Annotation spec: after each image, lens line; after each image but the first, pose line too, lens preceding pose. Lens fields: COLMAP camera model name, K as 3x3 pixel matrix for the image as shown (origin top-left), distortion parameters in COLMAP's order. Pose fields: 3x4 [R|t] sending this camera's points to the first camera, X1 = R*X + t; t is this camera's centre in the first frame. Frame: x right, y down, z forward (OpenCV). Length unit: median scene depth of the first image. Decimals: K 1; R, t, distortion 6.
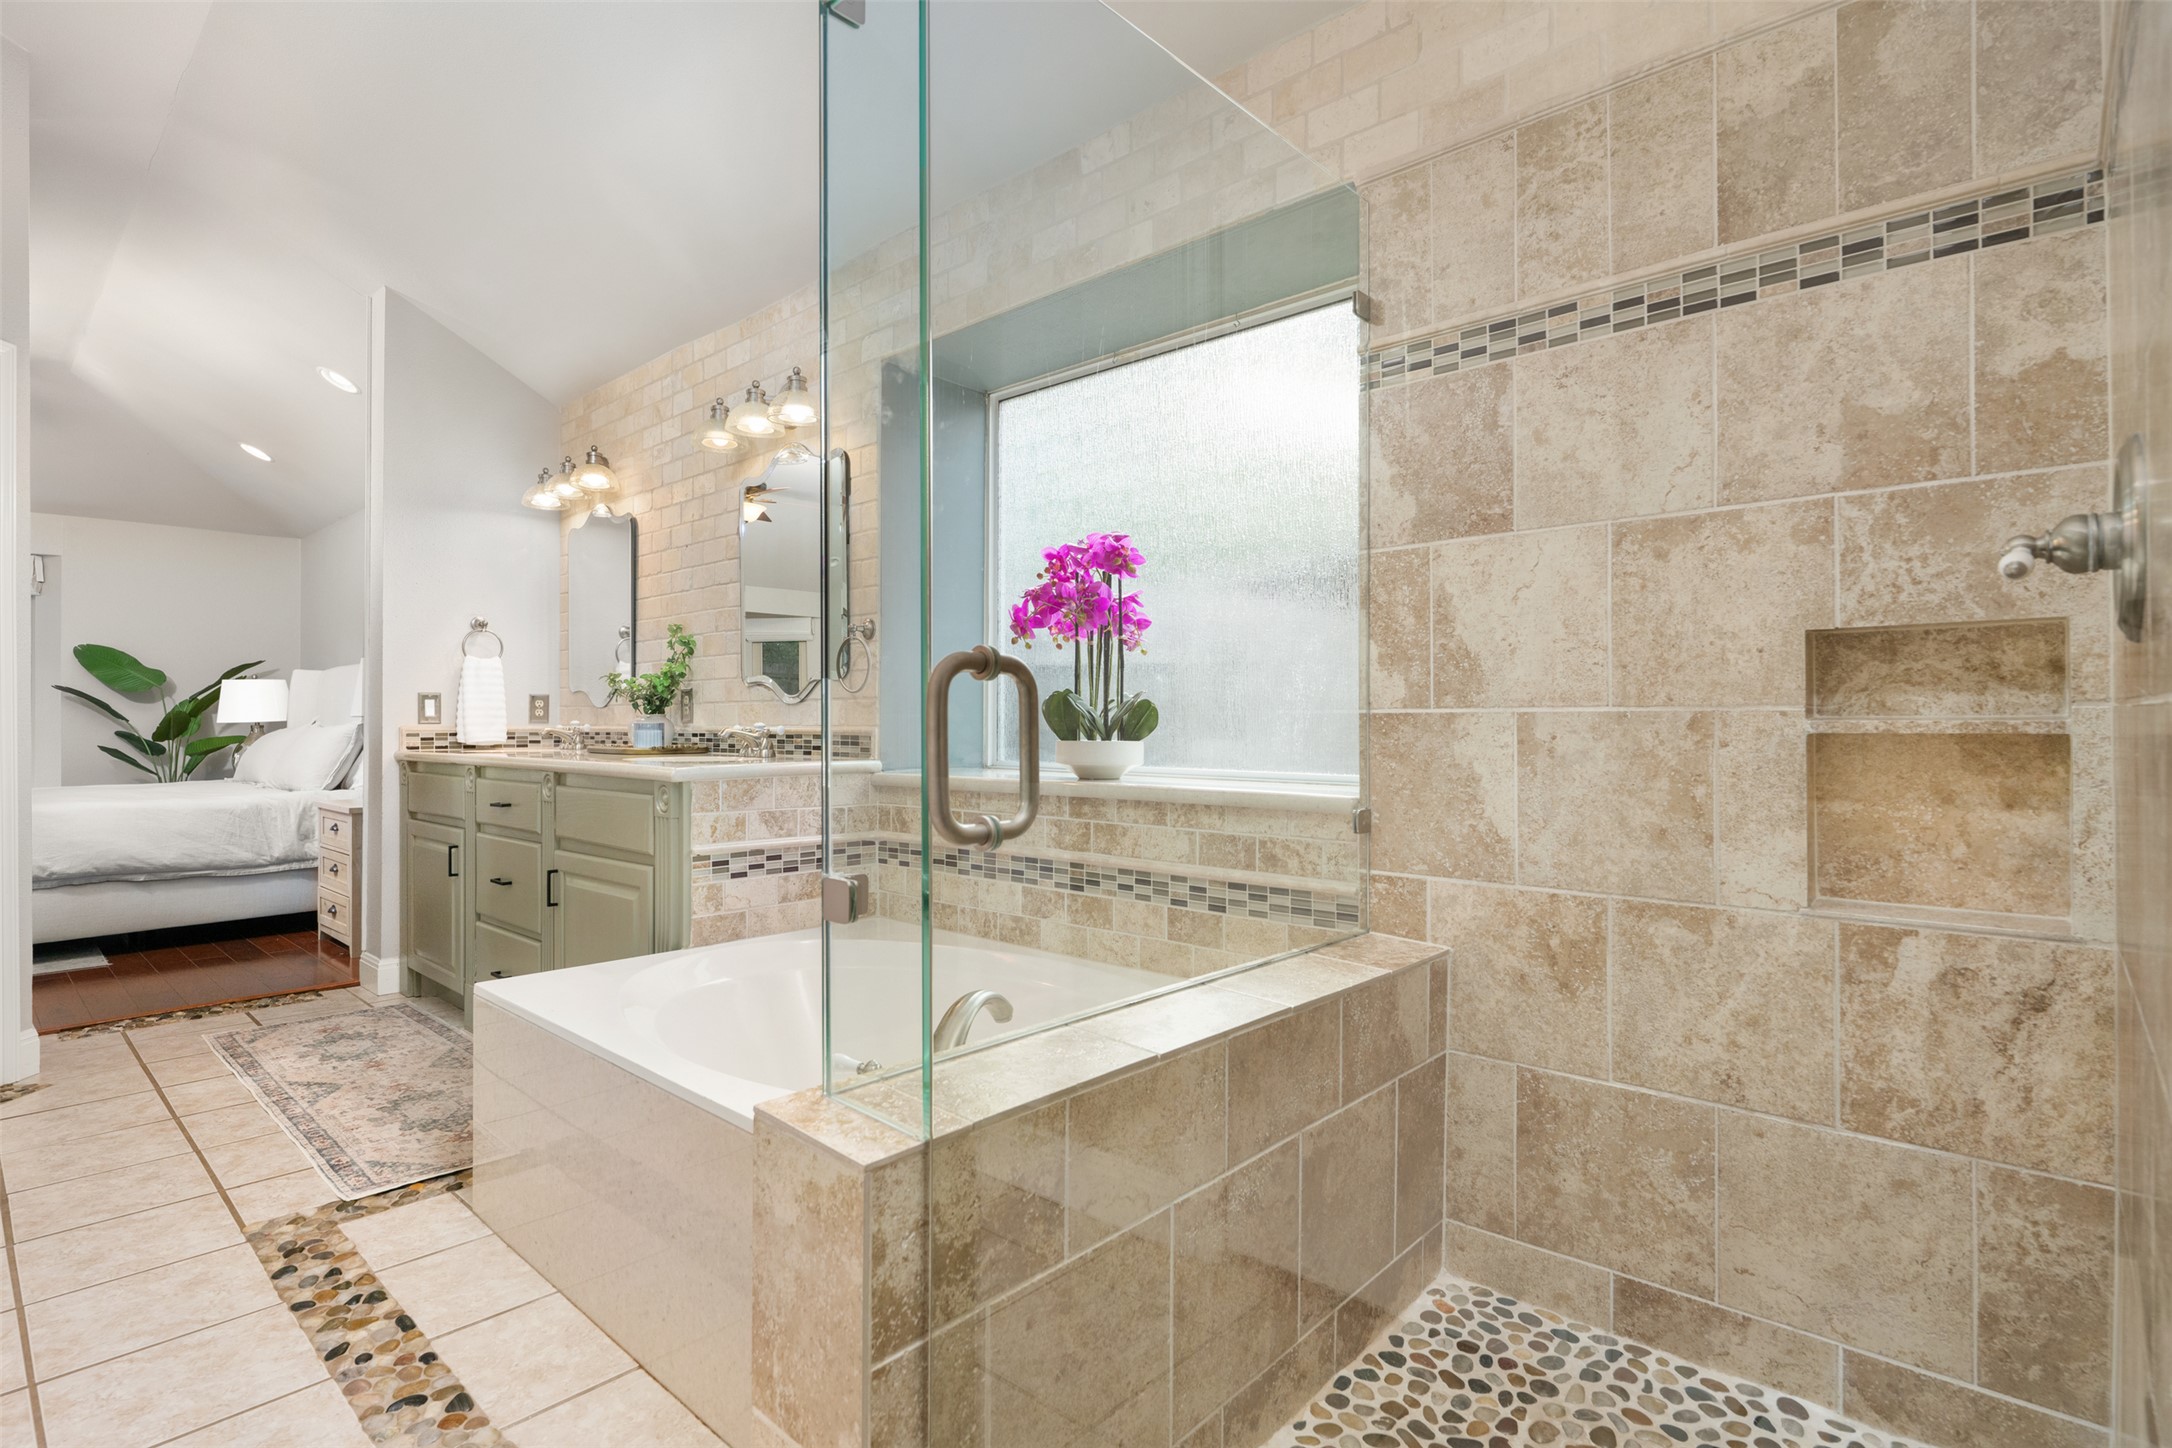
lens RADIAL K [[1056.6, 0, 1082.0], [0, 1056.6, 723.7], [0, 0, 1]] dist [0.003251, 0.001109]
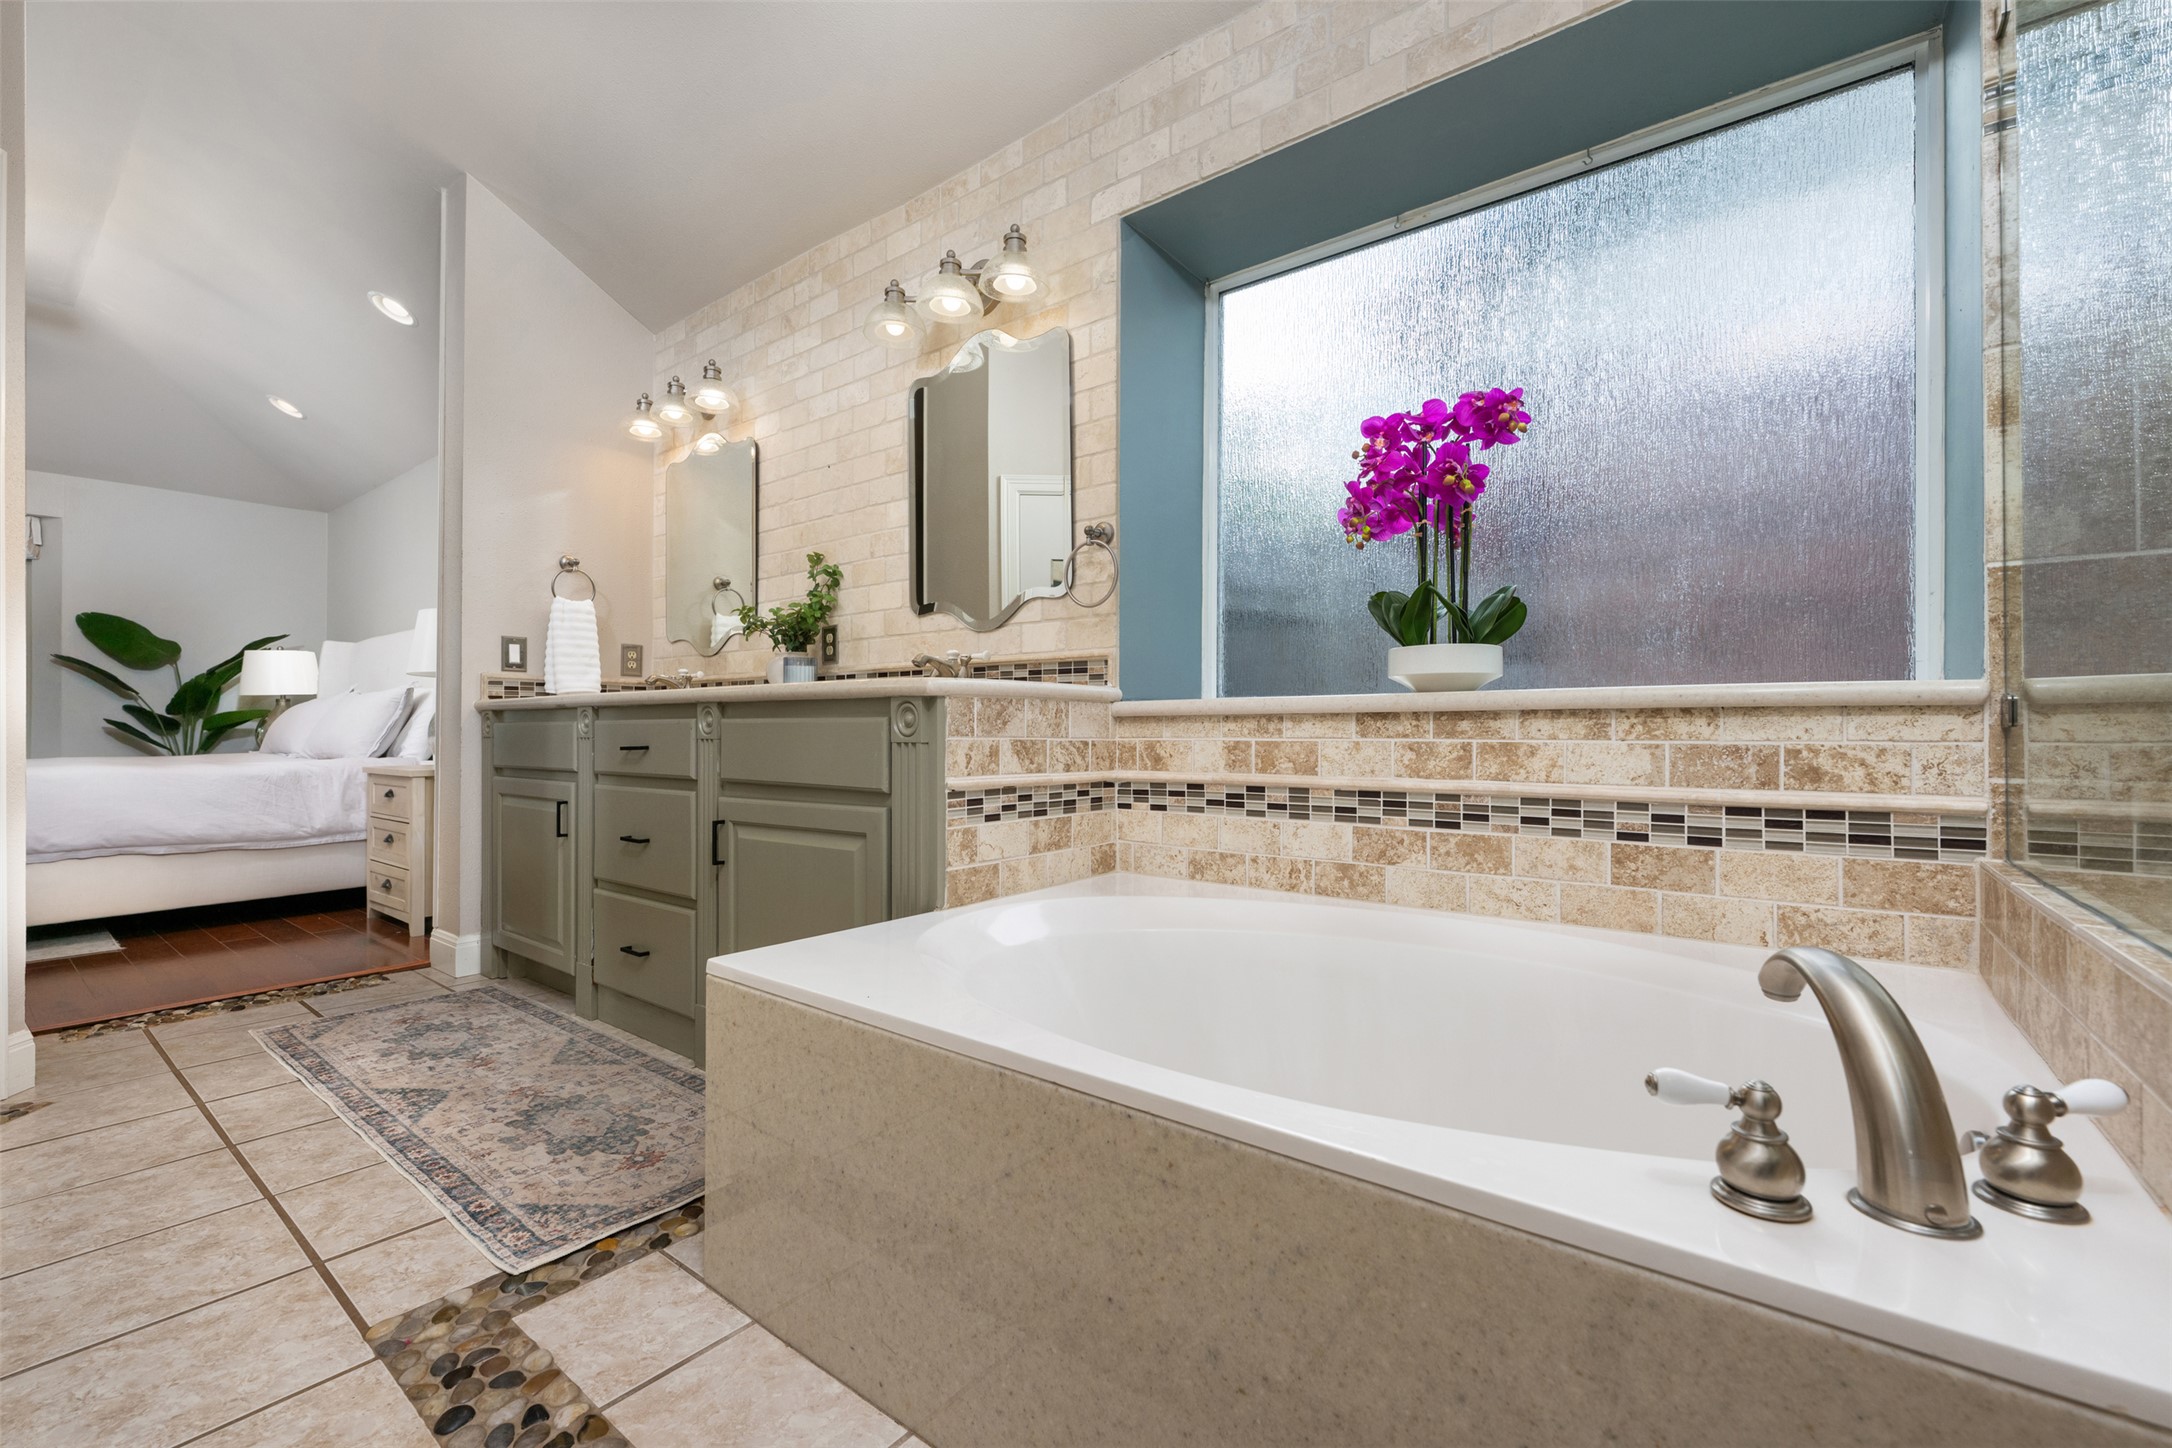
lens RADIAL K [[902.5, 0, 1090.4], [0, 902.5, 724.6], [0, 0, 1]] dist [0.000292, 0.000528]
pose [[0.996344, 0.000580, 0.085427, -0.283292], [-0.000133, 0.999986, -0.005246, 0.070201], [-0.085429, 0.005216, 0.996331, 0.288019]]
